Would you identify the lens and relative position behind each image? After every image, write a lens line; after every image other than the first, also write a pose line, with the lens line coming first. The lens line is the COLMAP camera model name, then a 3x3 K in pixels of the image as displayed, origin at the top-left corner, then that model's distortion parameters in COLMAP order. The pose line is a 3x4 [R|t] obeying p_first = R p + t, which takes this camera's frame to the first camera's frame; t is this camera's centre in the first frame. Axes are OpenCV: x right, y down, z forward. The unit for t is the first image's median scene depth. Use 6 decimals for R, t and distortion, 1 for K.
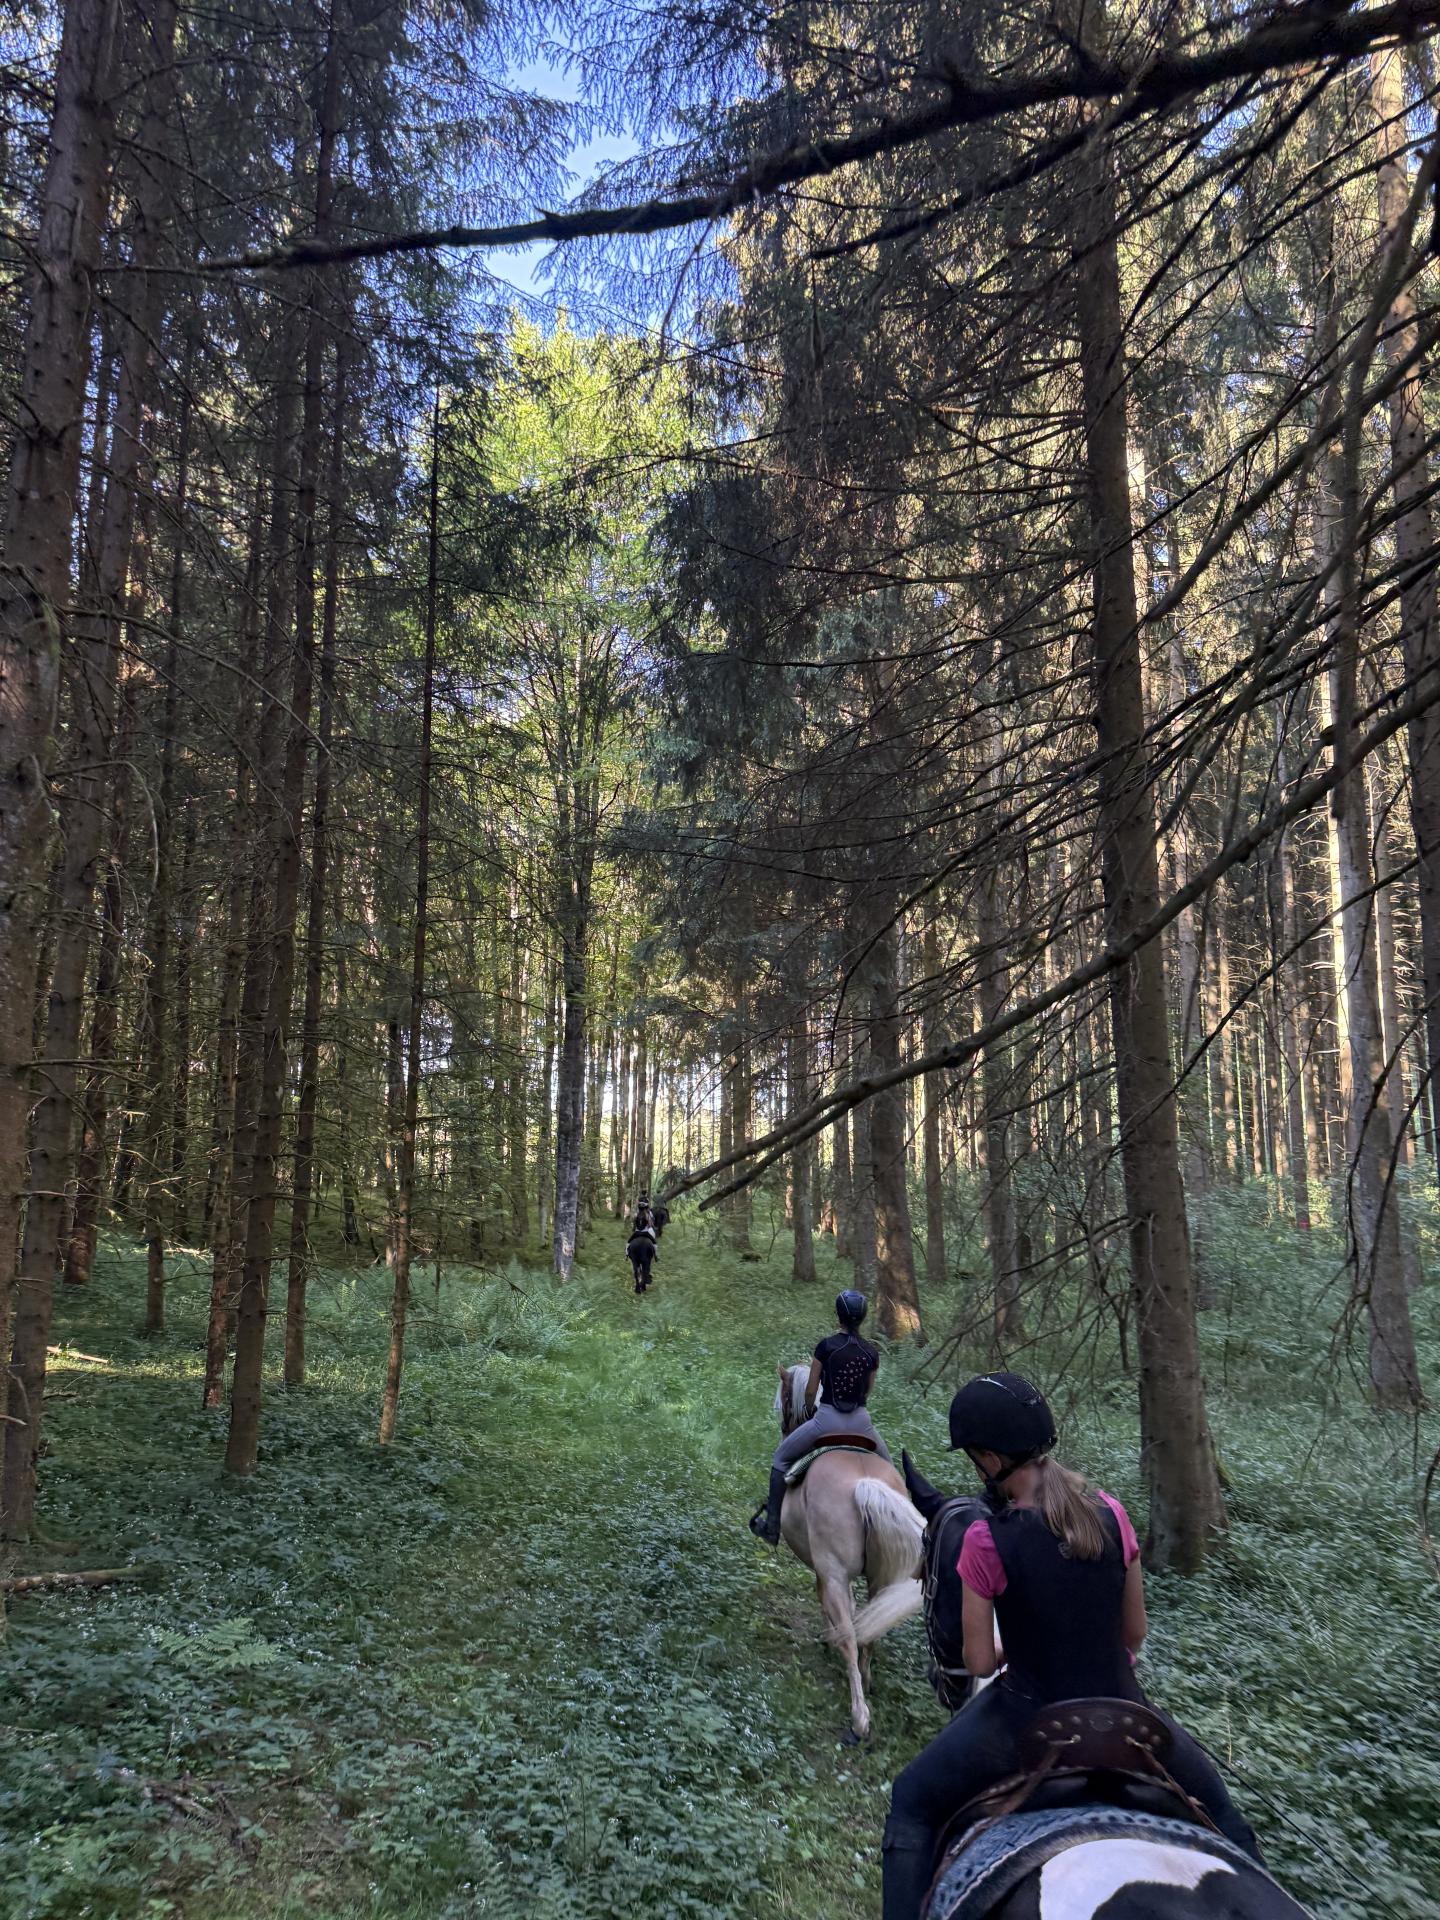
lens RADIAL K [[1237.1, 0, 712.2], [0, 1237.1, 966.3], [0, 0, 1]] dist [0.103413, -0.116817]
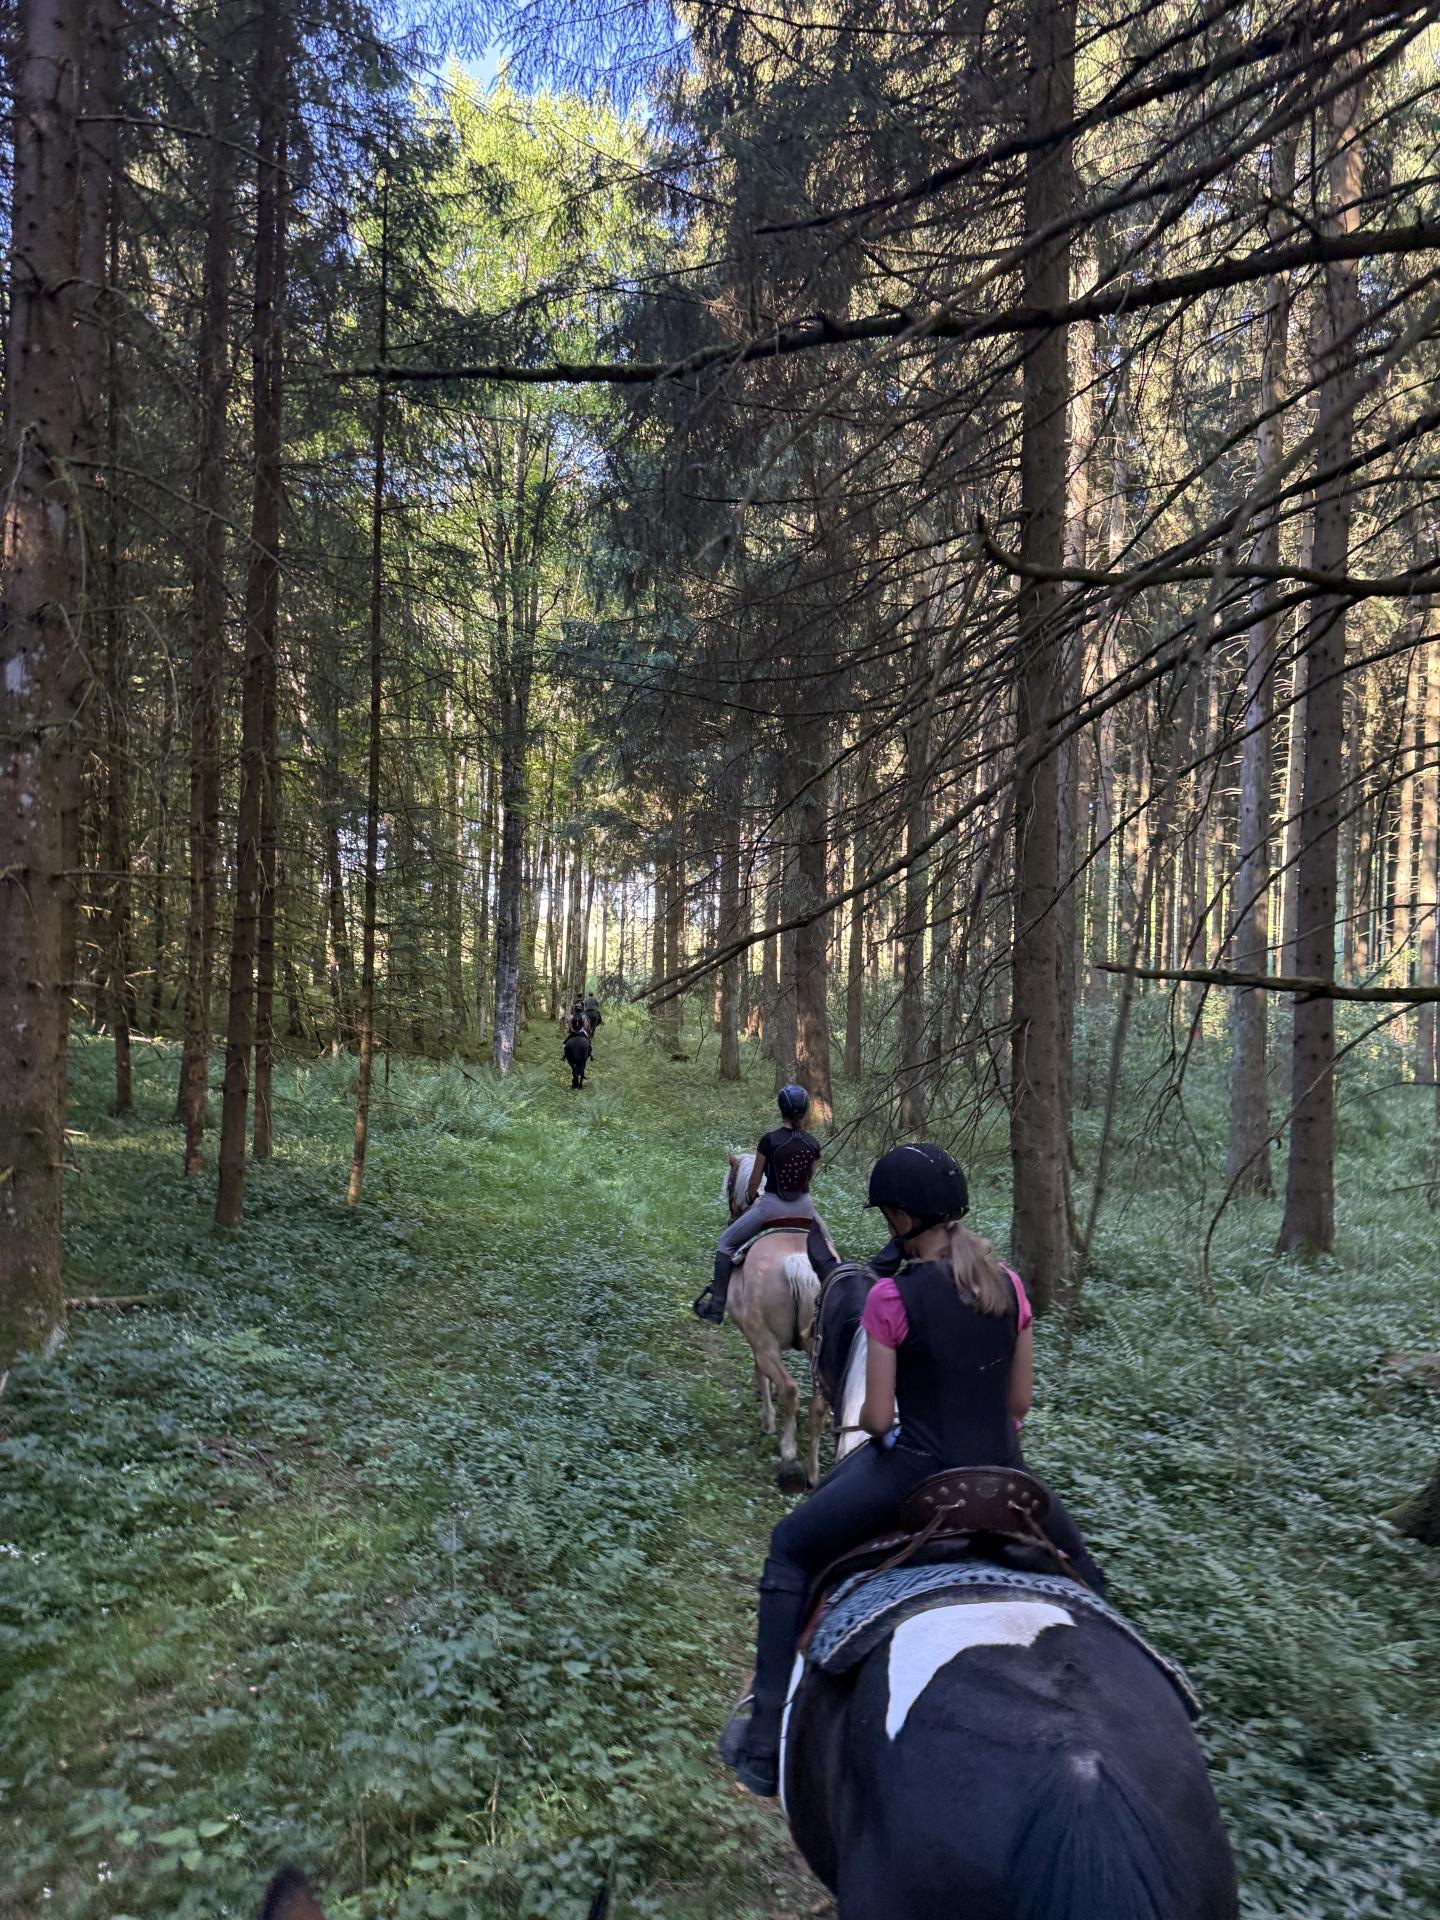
lens RADIAL K [[1237.1, 0, 712.2], [0, 1237.1, 966.3], [0, 0, 1]] dist [0.103413, -0.116817]
pose [[0.998263, 0.021463, 0.054868, -0.001549], [-0.029681, 0.987680, 0.153649, -0.009916], [-0.050894, -0.155011, 0.986601, -0.054418]]
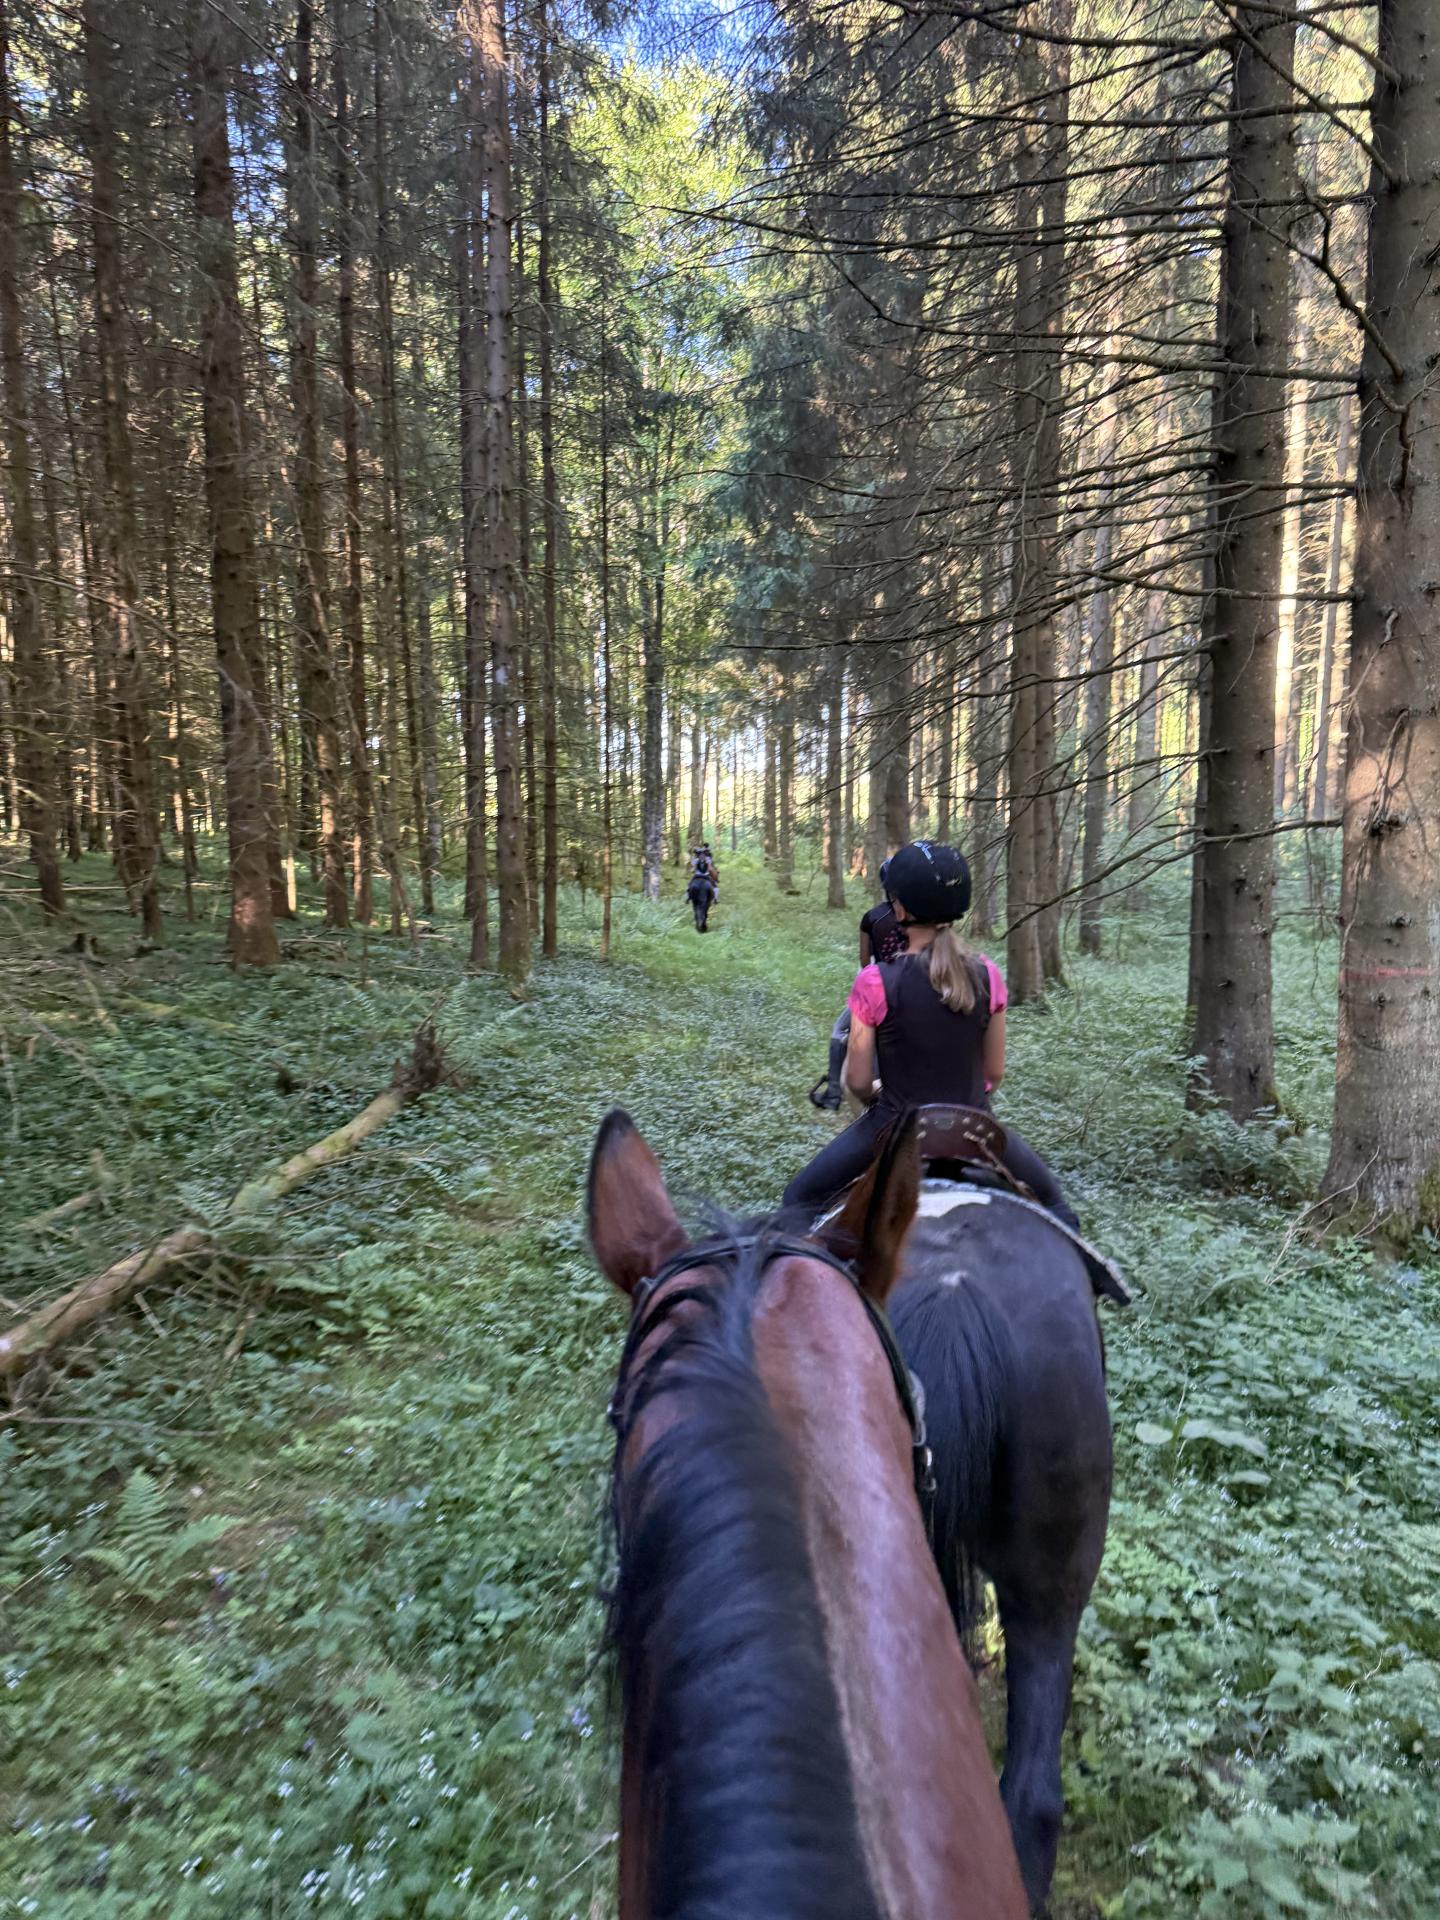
lens RADIAL K [[1315.5, 0, 719.9], [0, 1315.5, 960.7], [0, 0, 1]] dist [0.000258, -0.000119]
pose [[0.999755, -0.003551, -0.021869, -0.024479], [0.009087, 0.965950, 0.258568, -0.068486], [0.020207, -0.258703, 0.965745, -0.504883]]
